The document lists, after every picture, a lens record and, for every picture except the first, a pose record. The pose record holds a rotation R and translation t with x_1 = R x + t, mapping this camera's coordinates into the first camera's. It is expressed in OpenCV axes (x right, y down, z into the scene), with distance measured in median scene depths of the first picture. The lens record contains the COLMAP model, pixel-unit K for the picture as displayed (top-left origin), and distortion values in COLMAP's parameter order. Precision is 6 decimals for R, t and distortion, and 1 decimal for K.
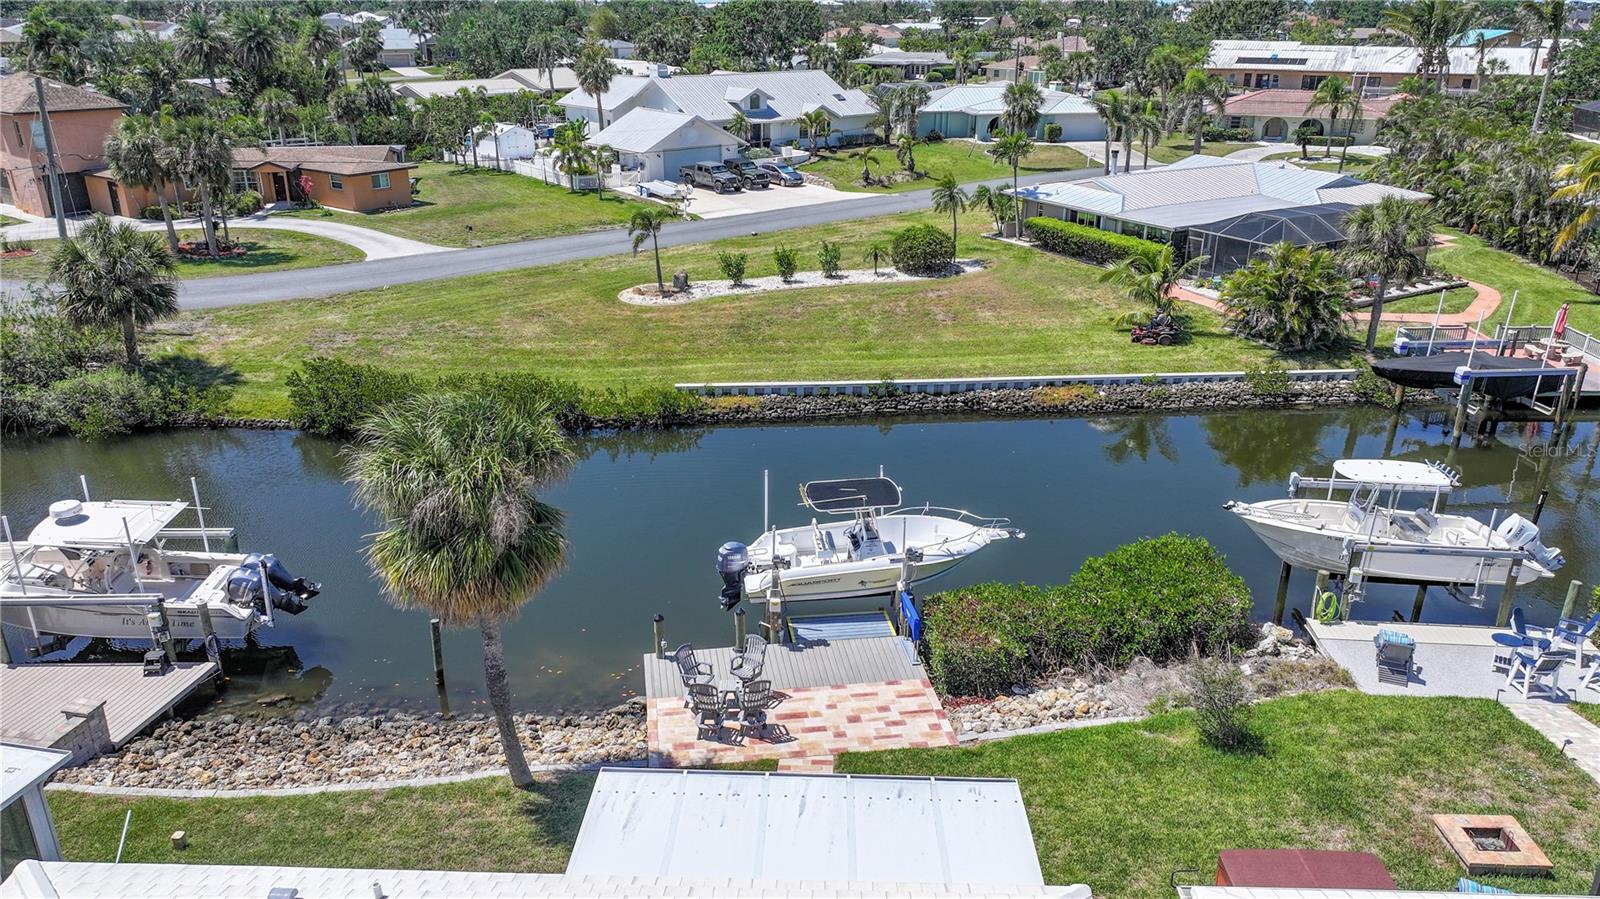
lens RADIAL K [[1122.3, 0, 806.3], [0, 1122.3, 454.8], [0, 0, 1]] dist [-0.000612, 0.016025]
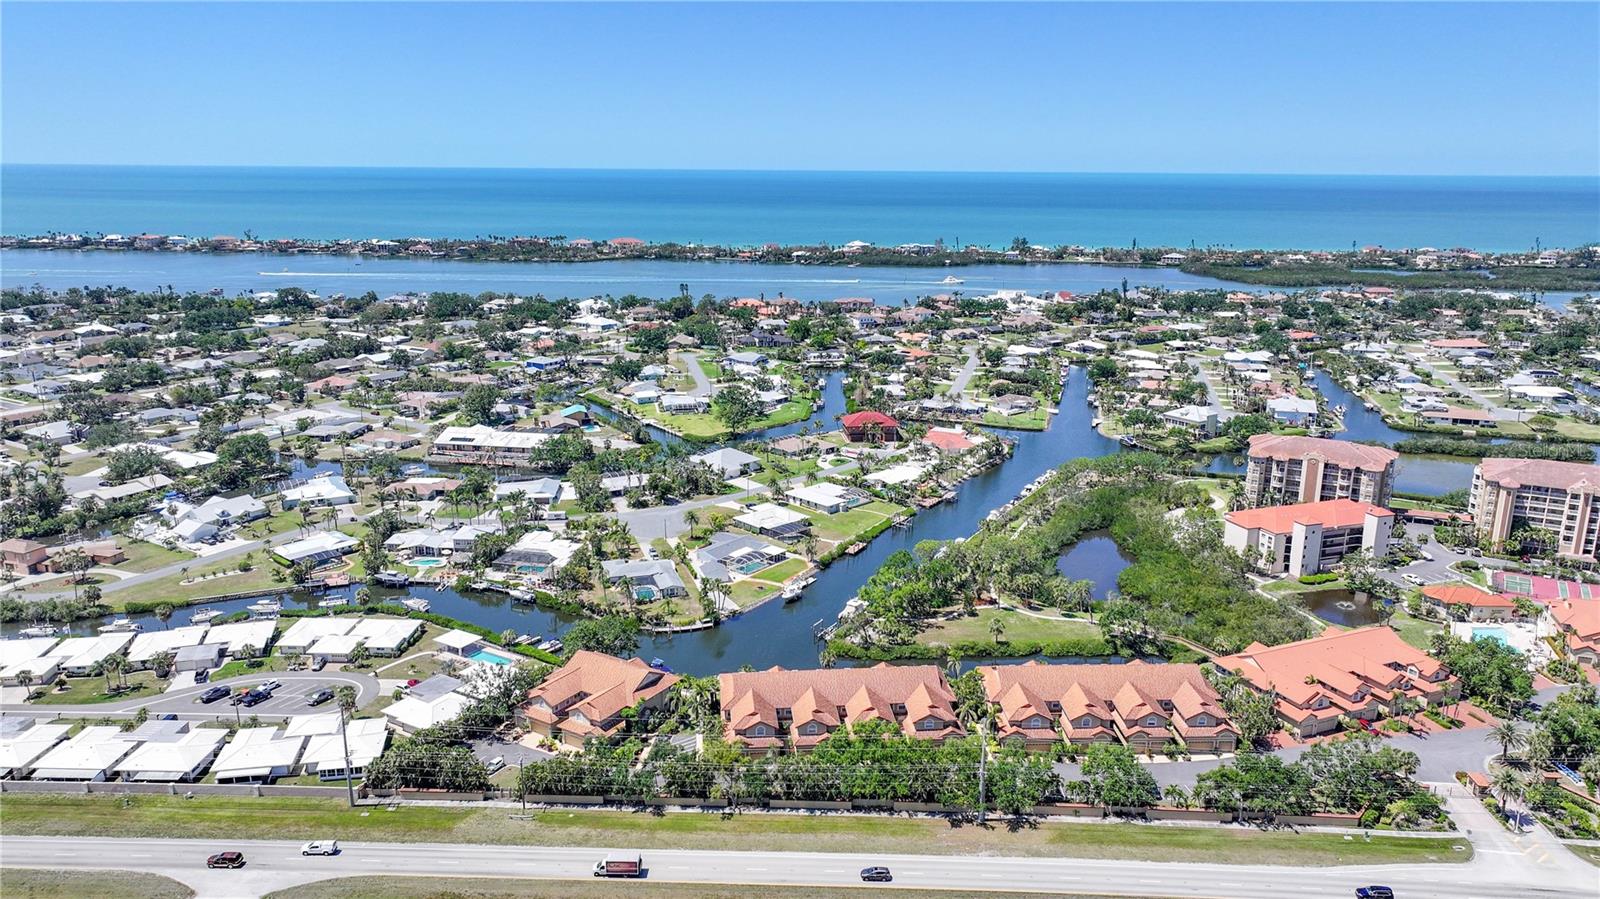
lens RADIAL K [[1122.3, 0, 801.5], [0, 1122.3, 450.2], [0, 0, 1]] dist [-0.000612, 0.016025]
pose [[0.946734, -0.076988, 0.312677, 1.019895], [0.117403, 0.986687, -0.112536, 0.187117], [-0.299850, 0.143251, 0.943170, -5.076156]]
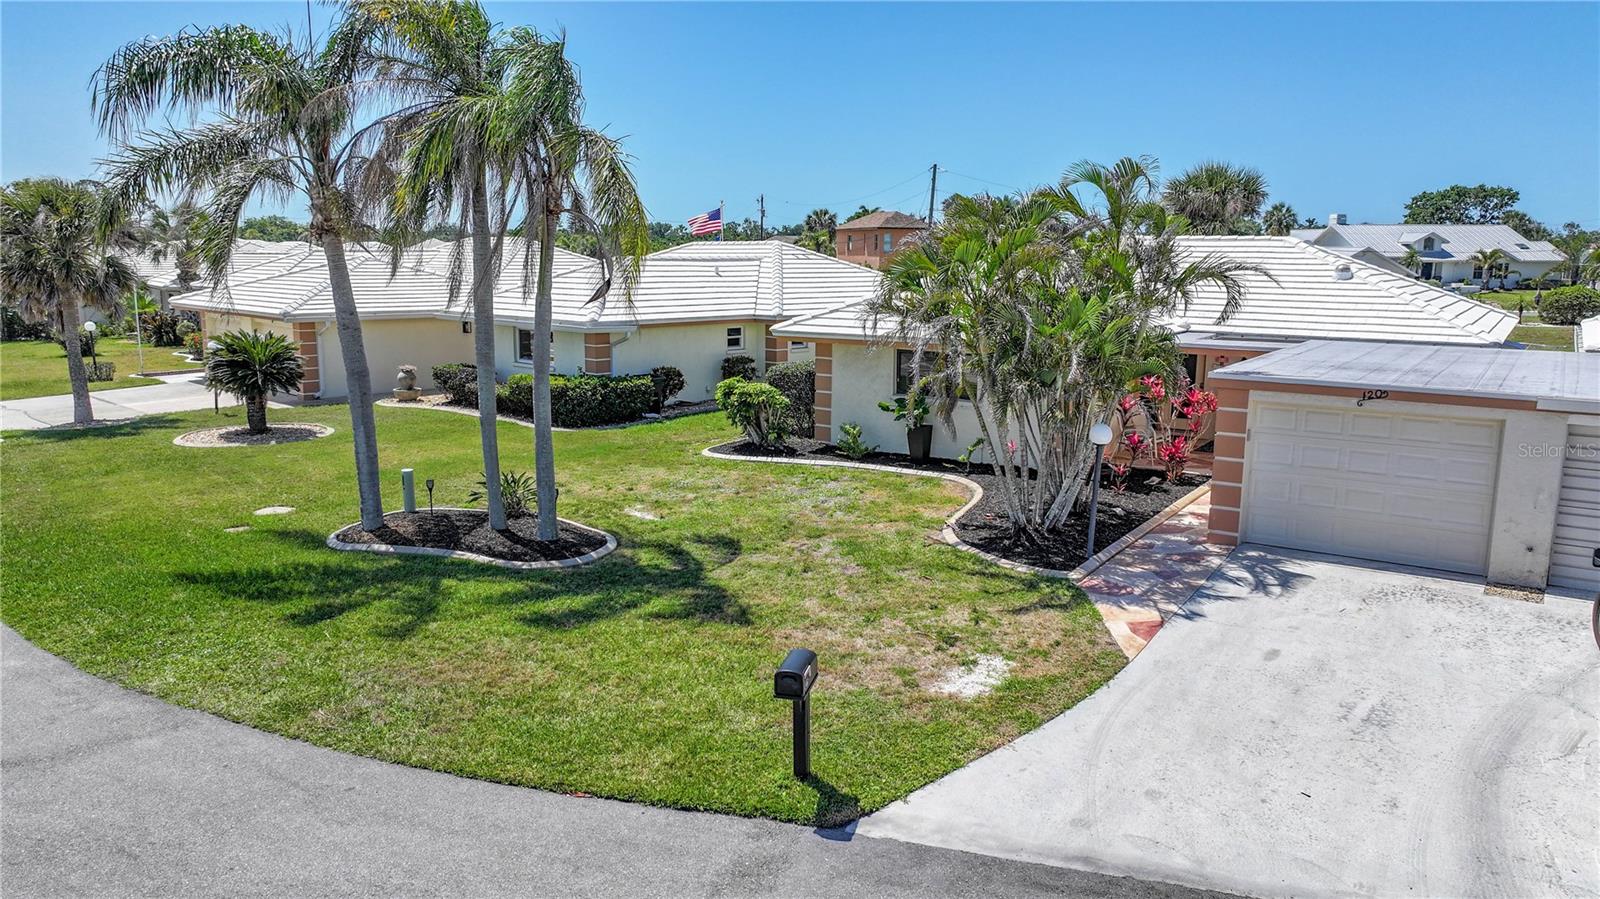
lens RADIAL K [[1122.3, 0, 799.4], [0, 1122.3, 447.8], [0, 0, 1]] dist [-0.000612, 0.016025]
pose [[0.842451, 0.091114, -0.531012, 0.066423], [-0.201284, 0.967457, -0.153336, 0.304358], [0.499760, 0.236062, 0.833375, -0.331982]]
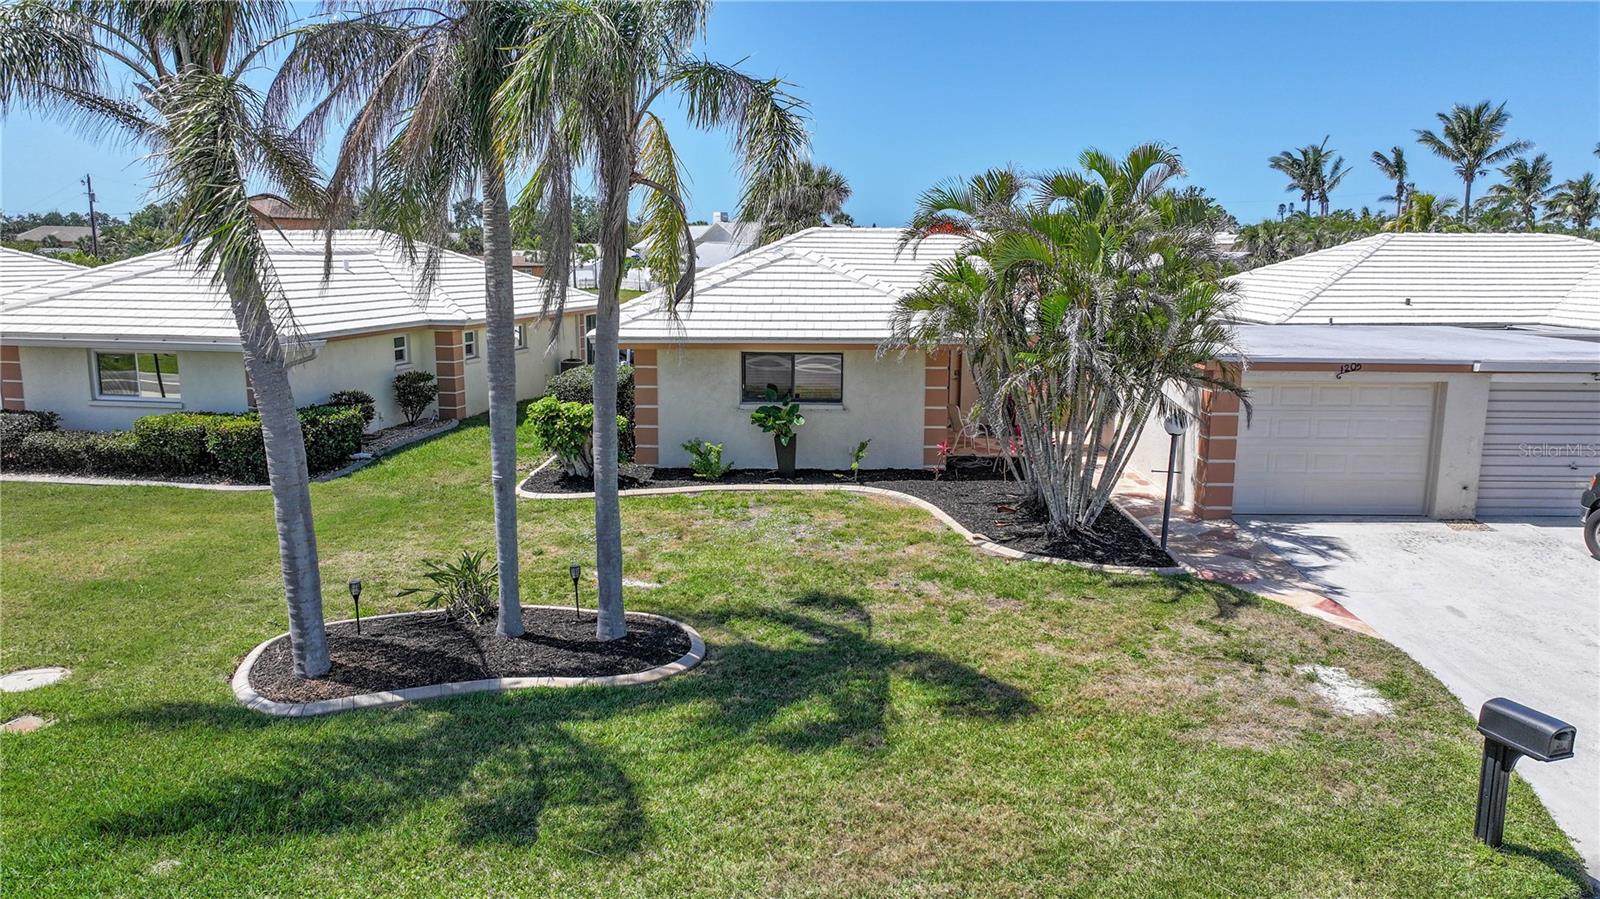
lens RADIAL K [[1122.3, 0, 807.2], [0, 1122.3, 455.4], [0, 0, 1]] dist [-0.000612, 0.016025]
pose [[0.999728, -0.005719, 0.022602, -0.113090], [0.010133, 0.979678, -0.200321, 0.305091], [-0.020997, 0.200495, 0.979470, -0.329881]]
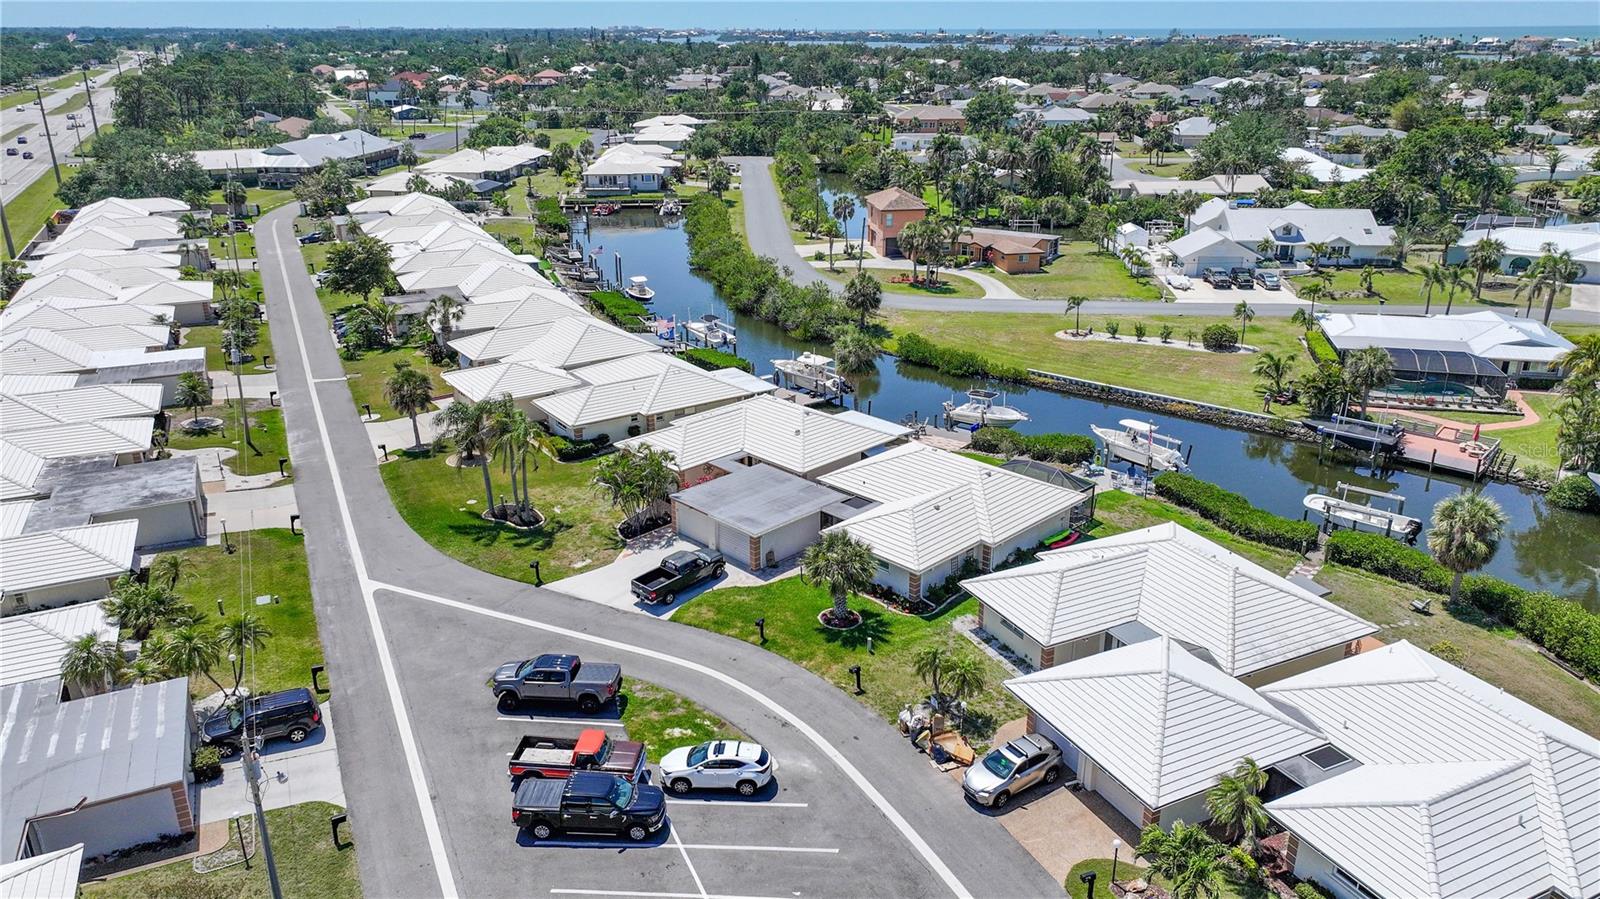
lens RADIAL K [[1122.3, 0, 805.5], [0, 1122.3, 448.4], [0, 0, 1]] dist [-0.000612, 0.016025]
pose [[0.725050, 0.235784, -0.647077, 0.906266], [-0.251830, 0.965269, 0.069551, 0.044347], [0.641003, 0.112526, 0.759245, -0.900629]]
